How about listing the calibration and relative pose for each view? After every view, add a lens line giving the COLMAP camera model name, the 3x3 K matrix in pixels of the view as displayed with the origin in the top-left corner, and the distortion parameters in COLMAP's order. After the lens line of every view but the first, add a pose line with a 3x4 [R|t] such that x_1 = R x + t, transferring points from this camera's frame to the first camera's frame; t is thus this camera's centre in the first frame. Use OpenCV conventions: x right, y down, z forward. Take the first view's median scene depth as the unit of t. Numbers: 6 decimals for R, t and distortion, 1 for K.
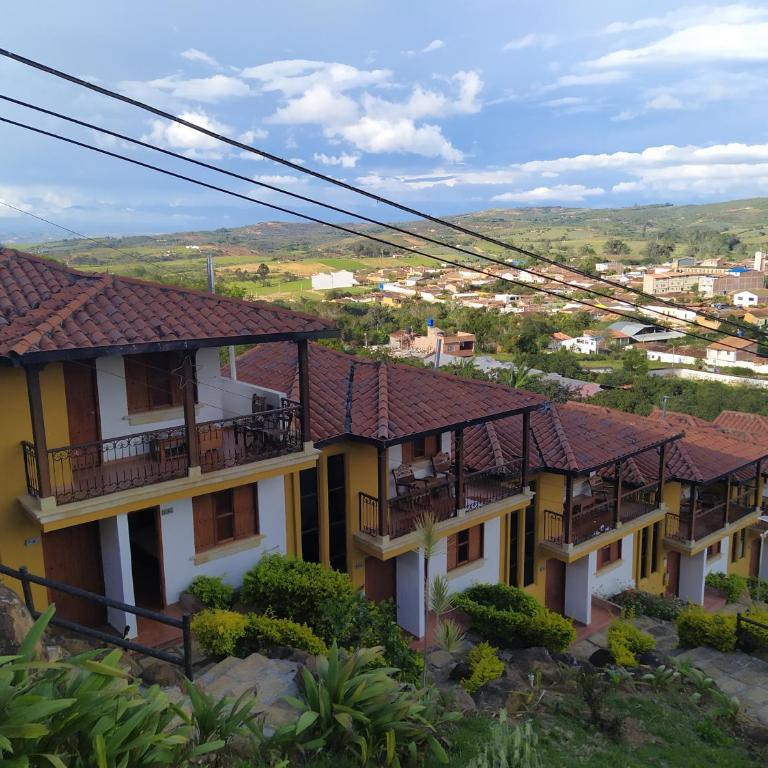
lens RADIAL K [[746.6, 0, 382.5], [0, 746.6, 383.8], [0, 0, 1]] dist [0.055609, 0.000000]
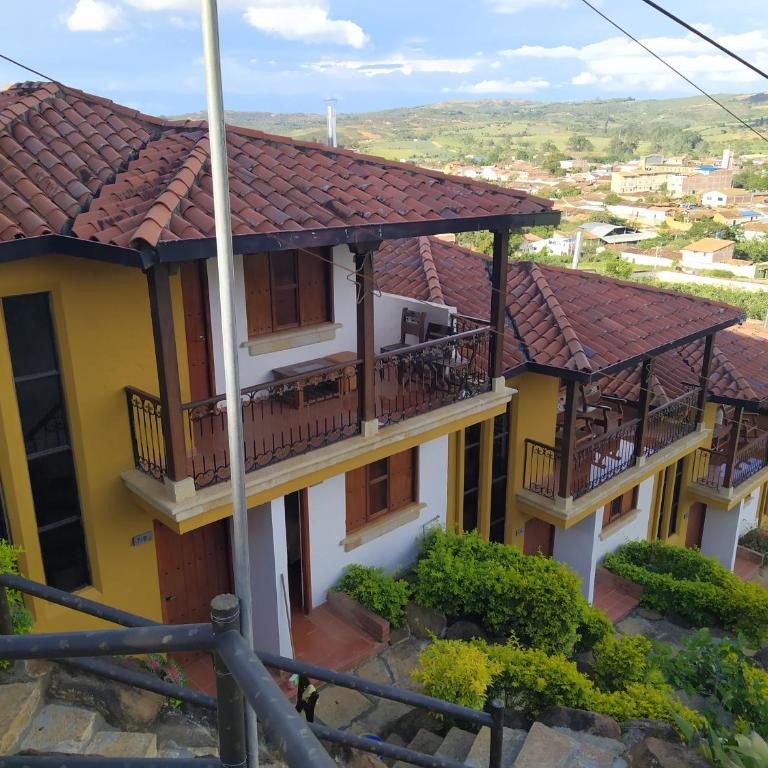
lens RADIAL K [[741.0, 0, 370.5], [0, 741.0, 383.0], [0, 0, 1]] dist [0.055934, 0.000000]
pose [[0.998435, -0.005884, 0.055607, -0.203938], [-0.001264, 0.991820, 0.127638, -0.004548], [-0.055903, -0.127508, 0.990261, 0.249528]]
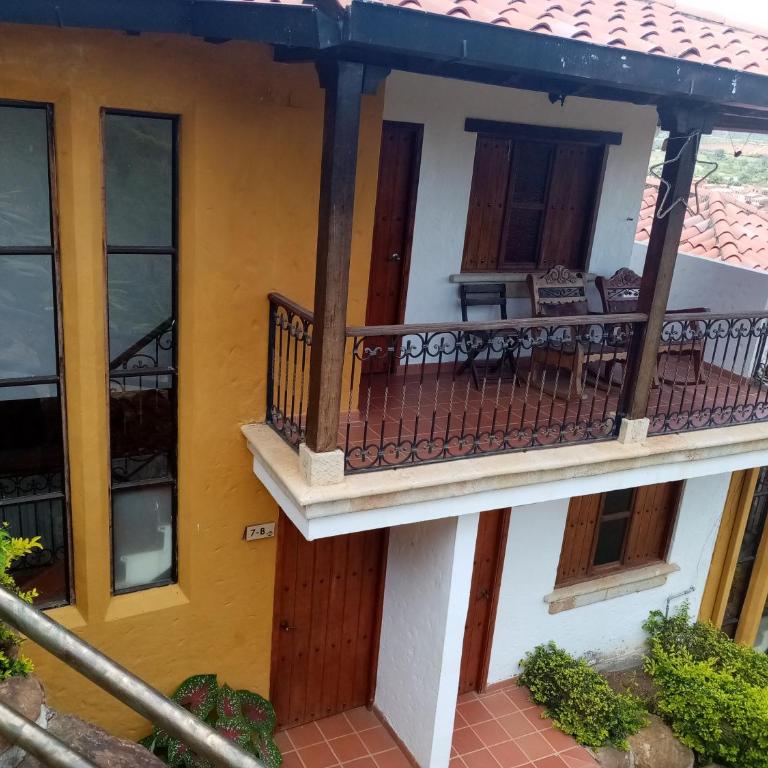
lens RADIAL K [[793.8, 0, 386.6], [0, 793.8, 376.0], [0, 0, 1]] dist [0.012704, 0.000000]
pose [[0.973213, 0.159328, -0.165743, -0.224020], [-0.140359, 0.982736, 0.120536, 0.038645], [0.182087, -0.094044, 0.978775, 0.391391]]
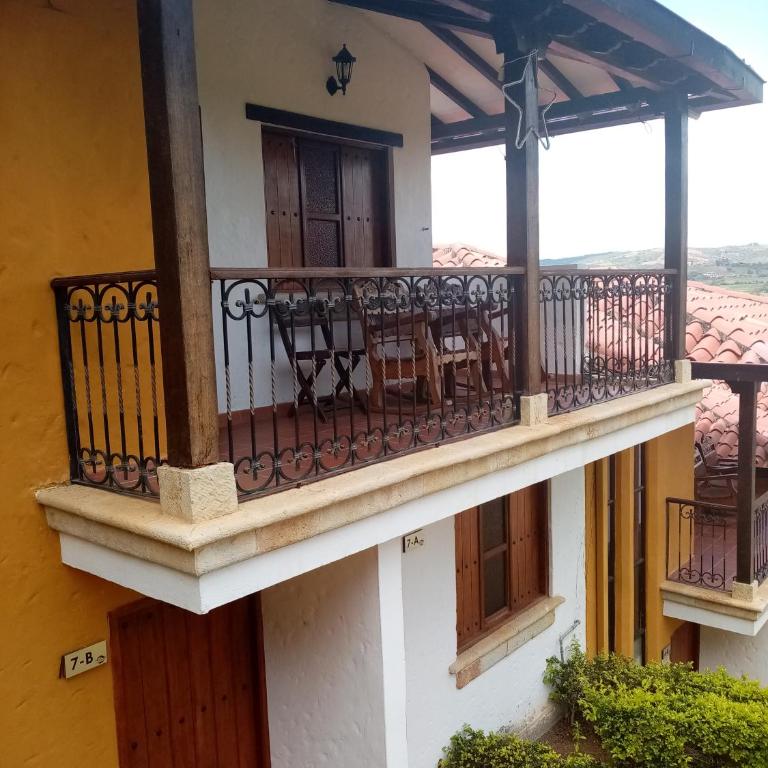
lens RADIAL K [[793.8, 0, 376.2], [0, 793.8, 385.8], [0, 0, 1]] dist [0.012704, 0.000000]
pose [[0.983623, -0.037696, 0.176250, -0.273986], [0.052622, 0.995341, -0.080793, 0.093651], [-0.172383, 0.088744, 0.981024, 0.464761]]
